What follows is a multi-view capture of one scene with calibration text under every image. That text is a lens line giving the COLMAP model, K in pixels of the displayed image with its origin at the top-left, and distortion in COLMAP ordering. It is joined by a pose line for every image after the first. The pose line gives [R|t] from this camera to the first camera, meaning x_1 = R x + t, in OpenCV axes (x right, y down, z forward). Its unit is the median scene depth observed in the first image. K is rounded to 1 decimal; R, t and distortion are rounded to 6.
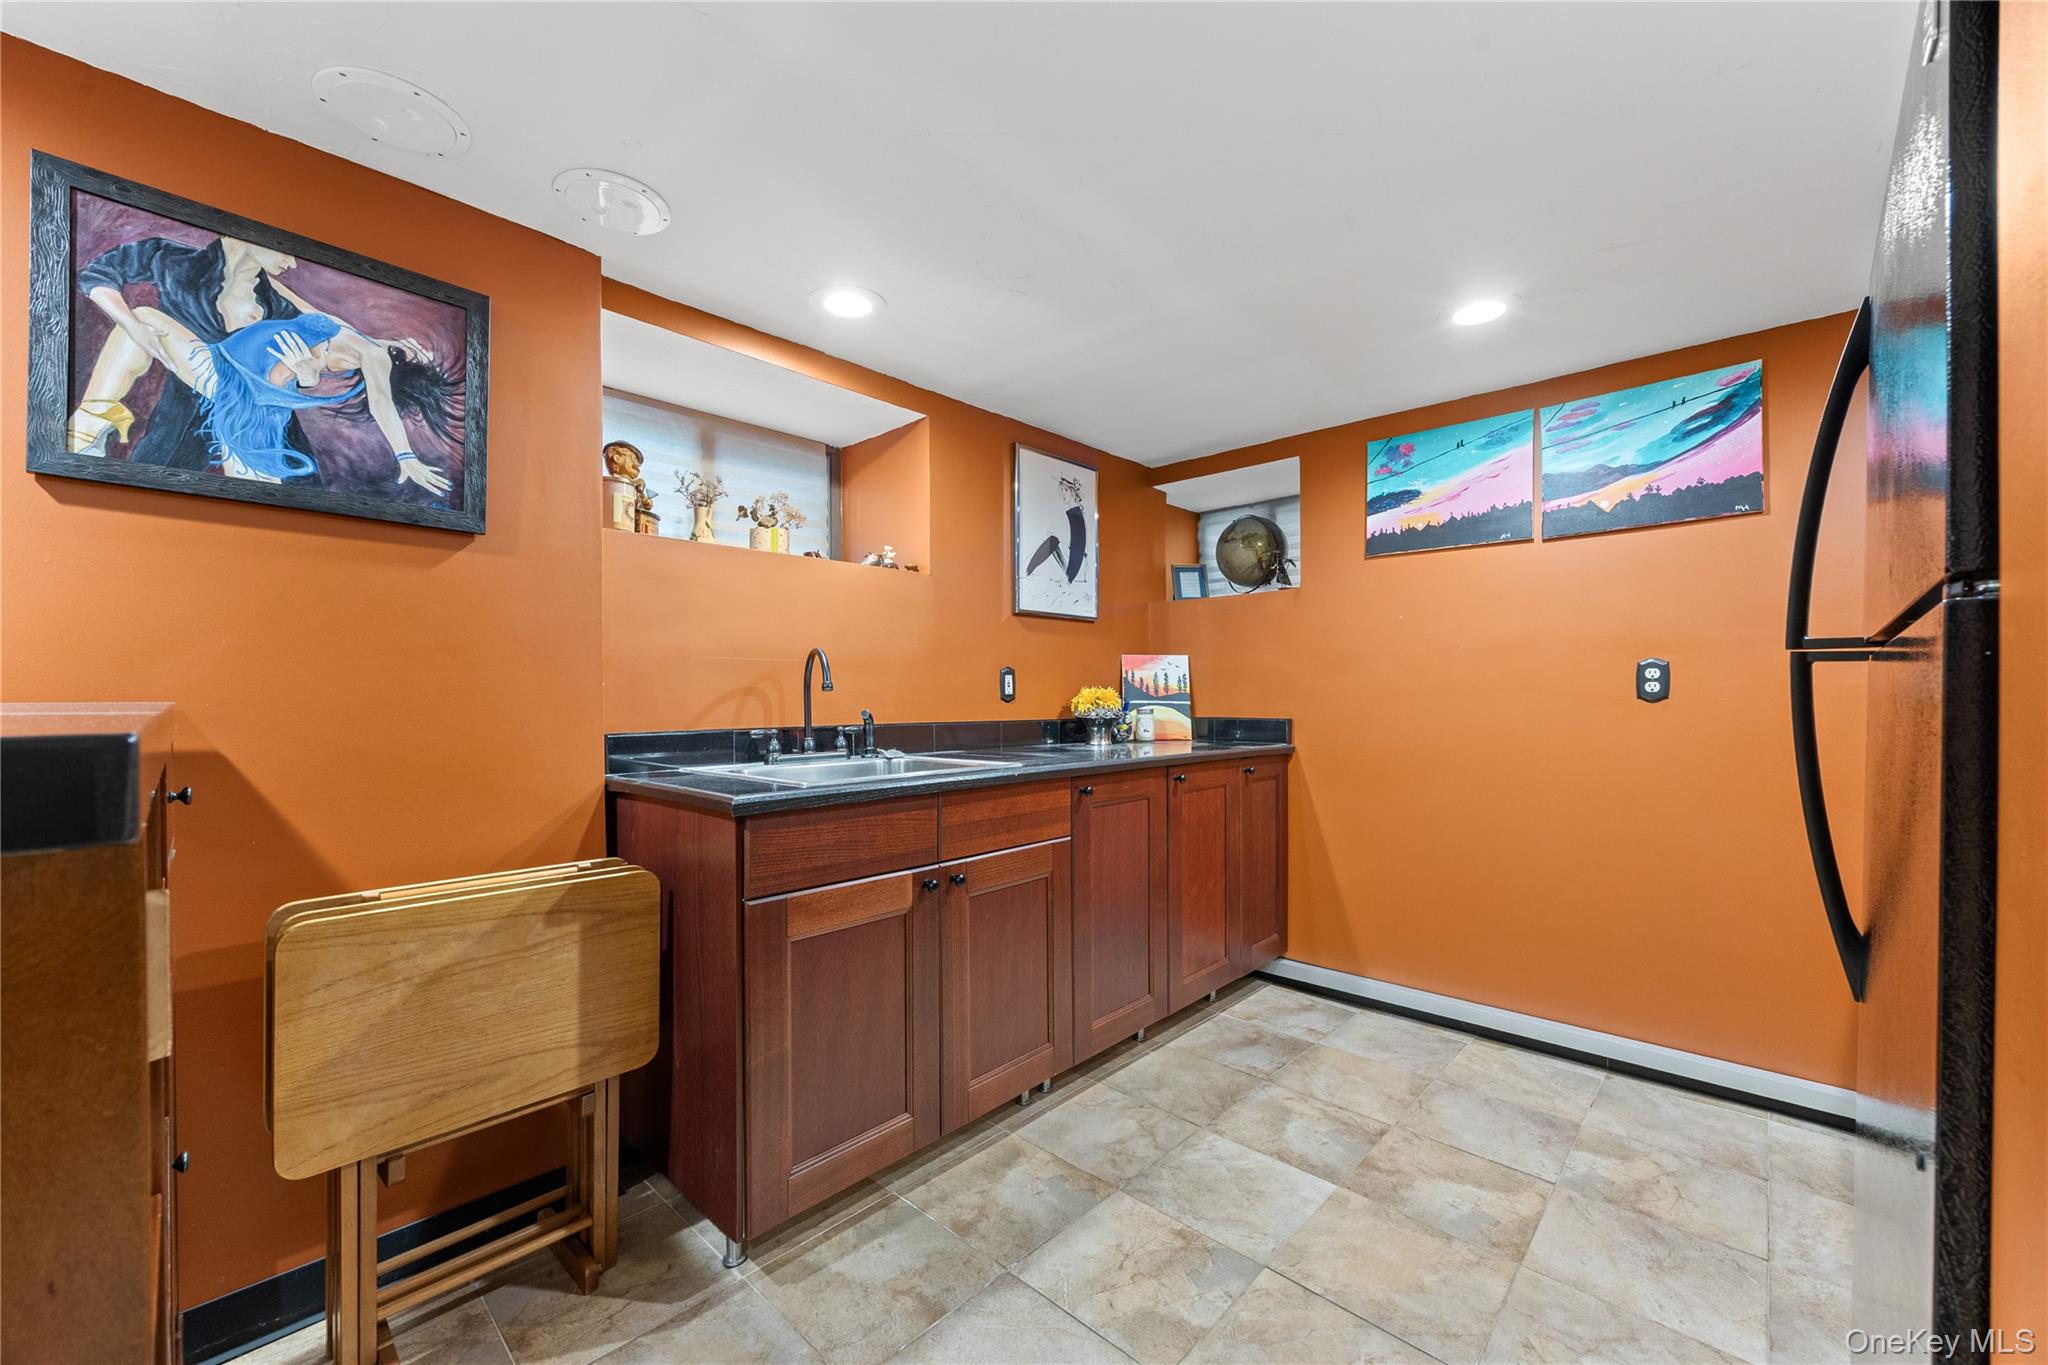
lens RADIAL K [[790.8, 0, 1020.1], [0, 790.8, 696.4], [0, 0, 1]] dist [-0.002195, 0.000269]
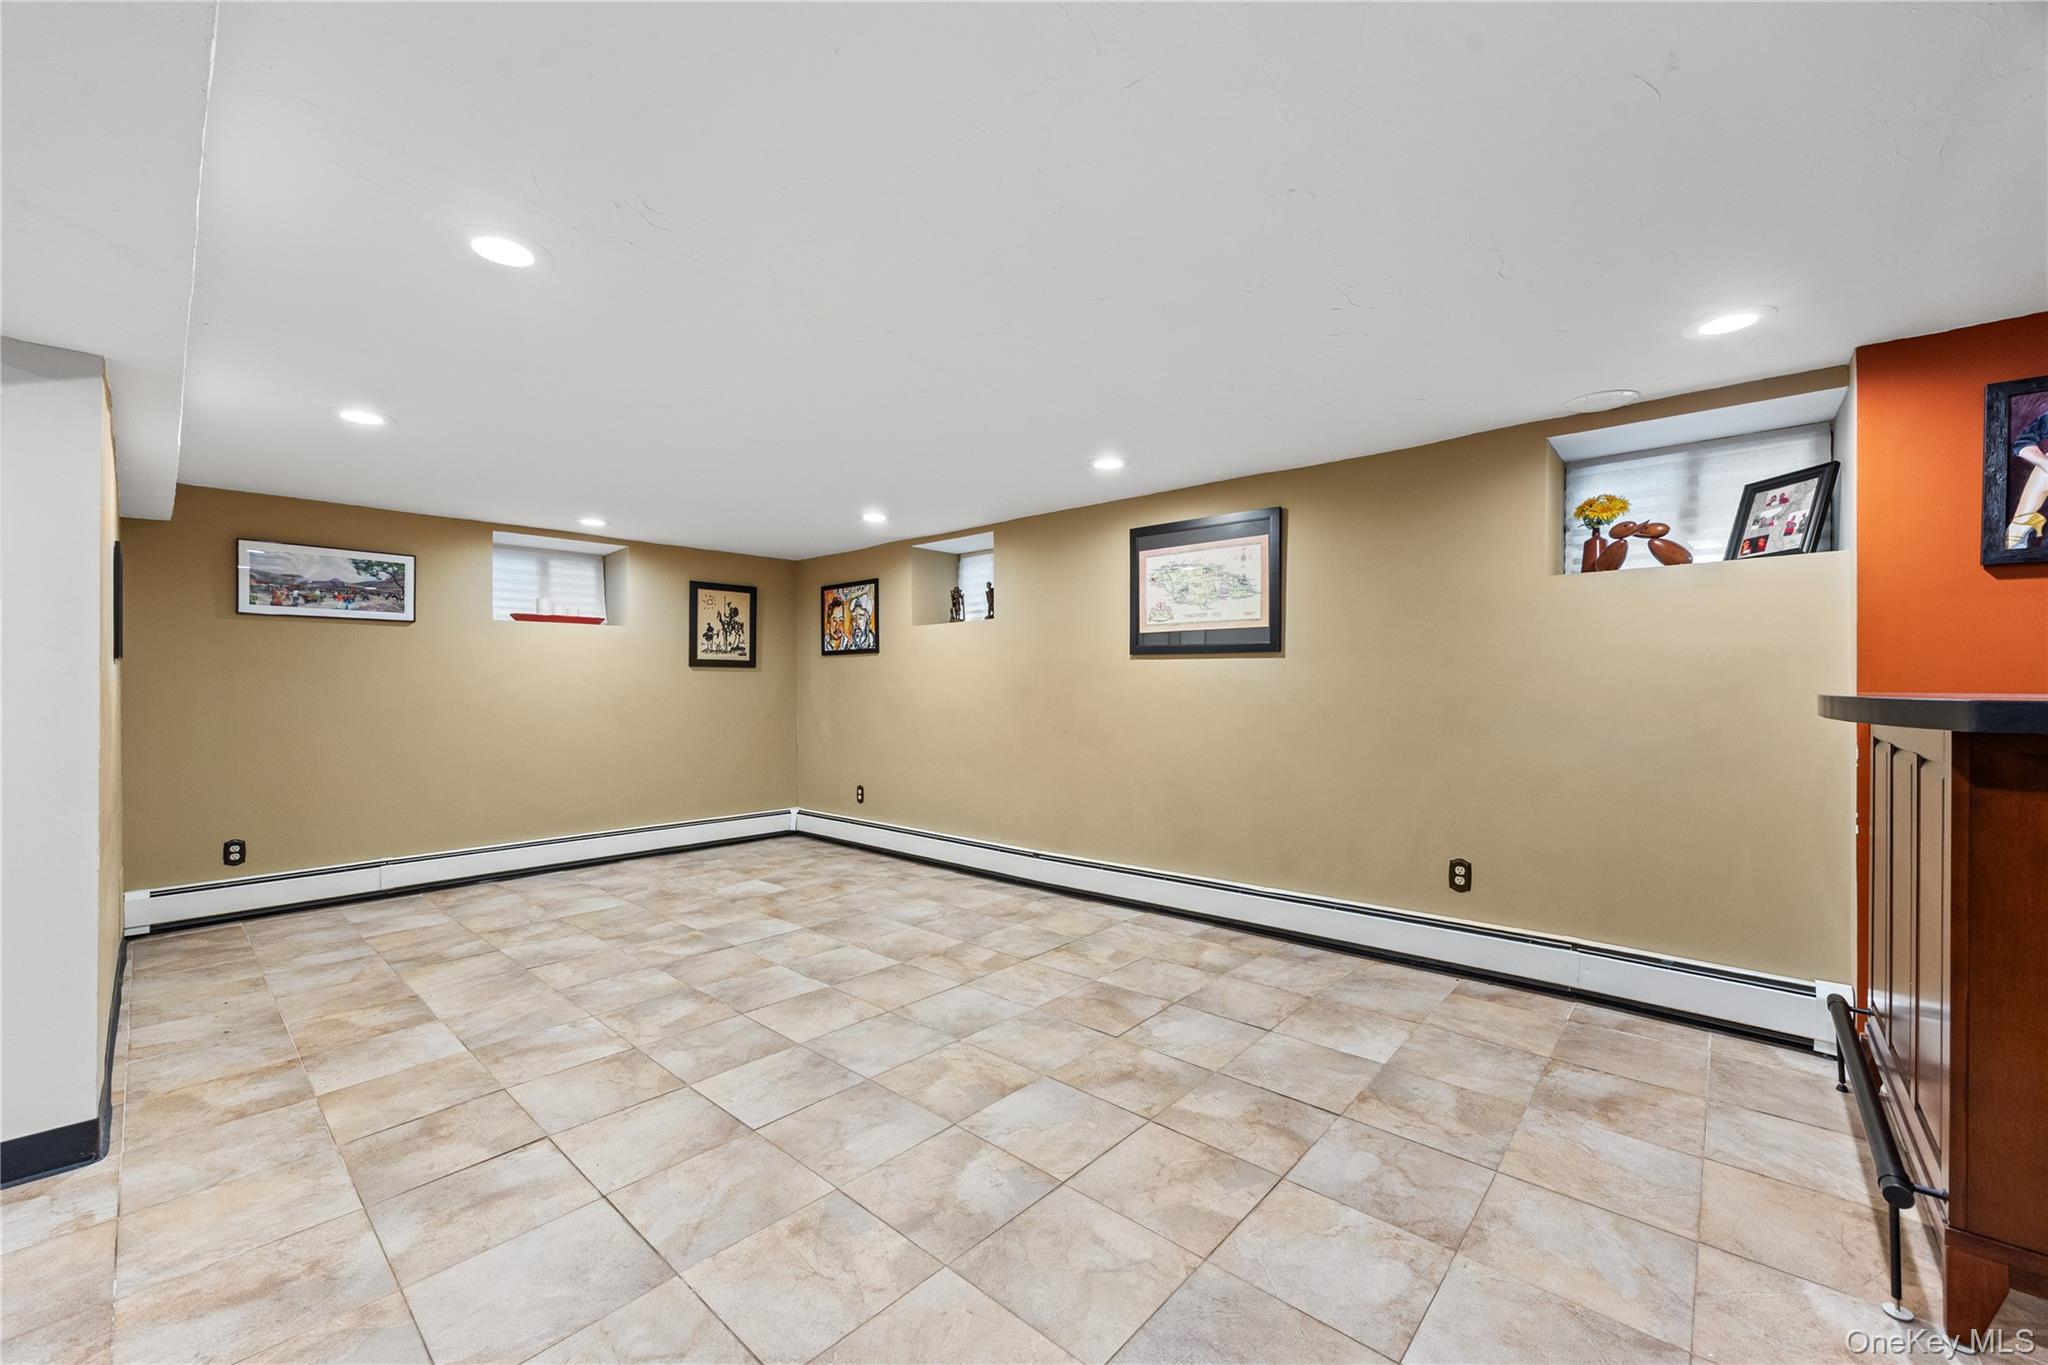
lens RADIAL K [[790.8, 0, 1026.0], [0, 790.8, 693.2], [0, 0, 1]] dist [-0.002195, 0.000269]
pose [[0.027590, 0.003676, -0.999613, 0.351296], [-0.009759, 0.999947, 0.003408, 0.016578], [0.999572, 0.009661, 0.027625, -0.895379]]
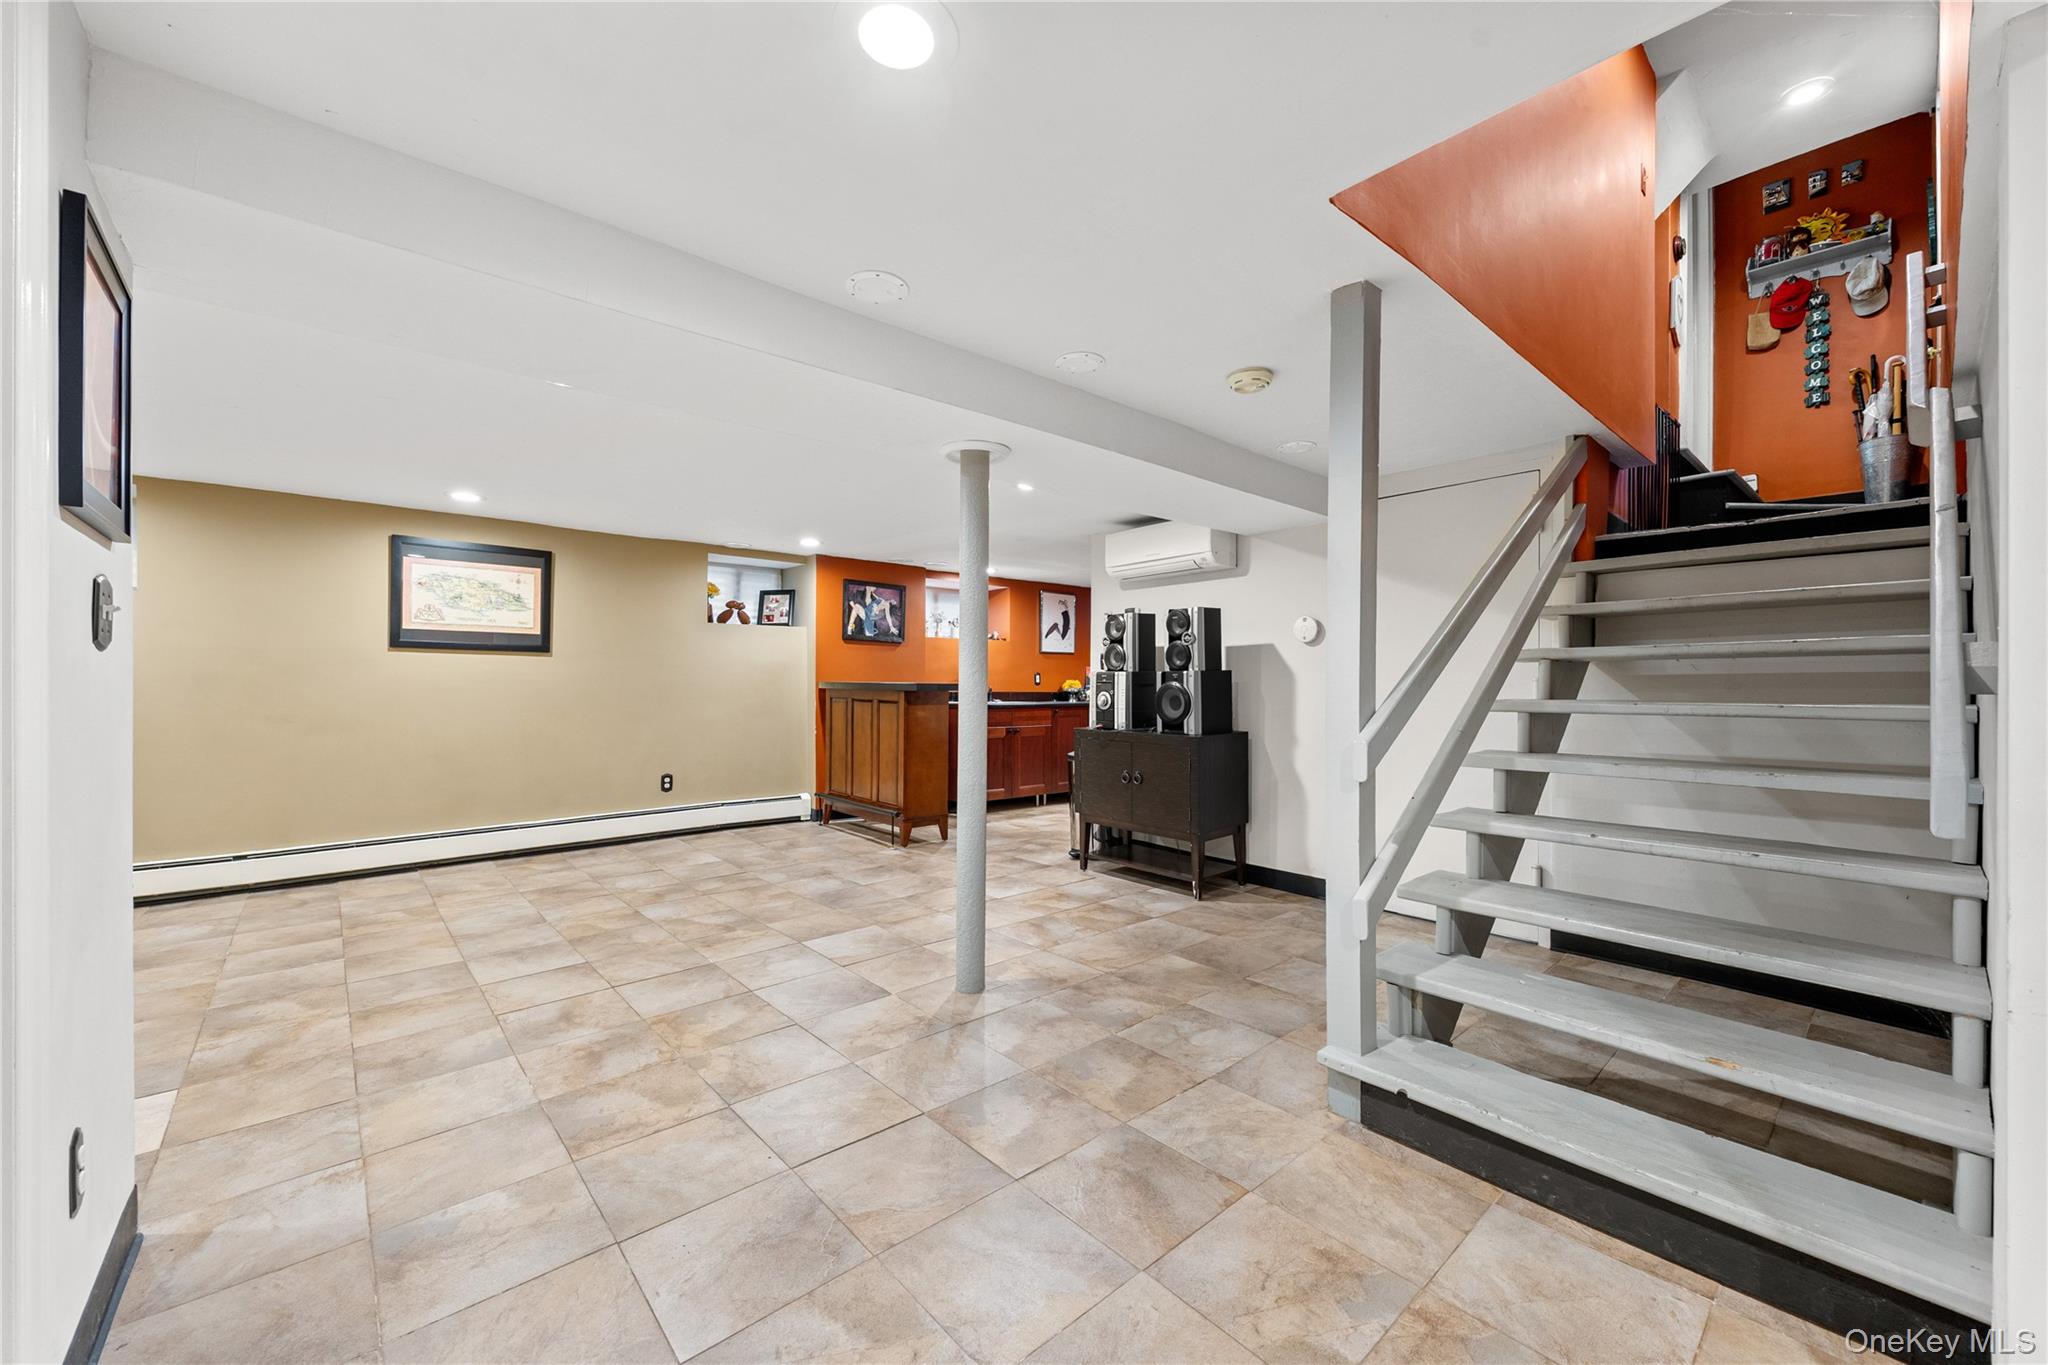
lens RADIAL K [[790.8, 0, 1020.5], [0, 790.8, 680.6], [0, 0, 1]] dist [-0.002195, 0.000269]
pose [[0.995449, 0.003186, -0.095238, 0.335117], [-0.004373, 0.999915, -0.012253, 0.044184], [0.095191, 0.012614, 0.995379, -3.119616]]
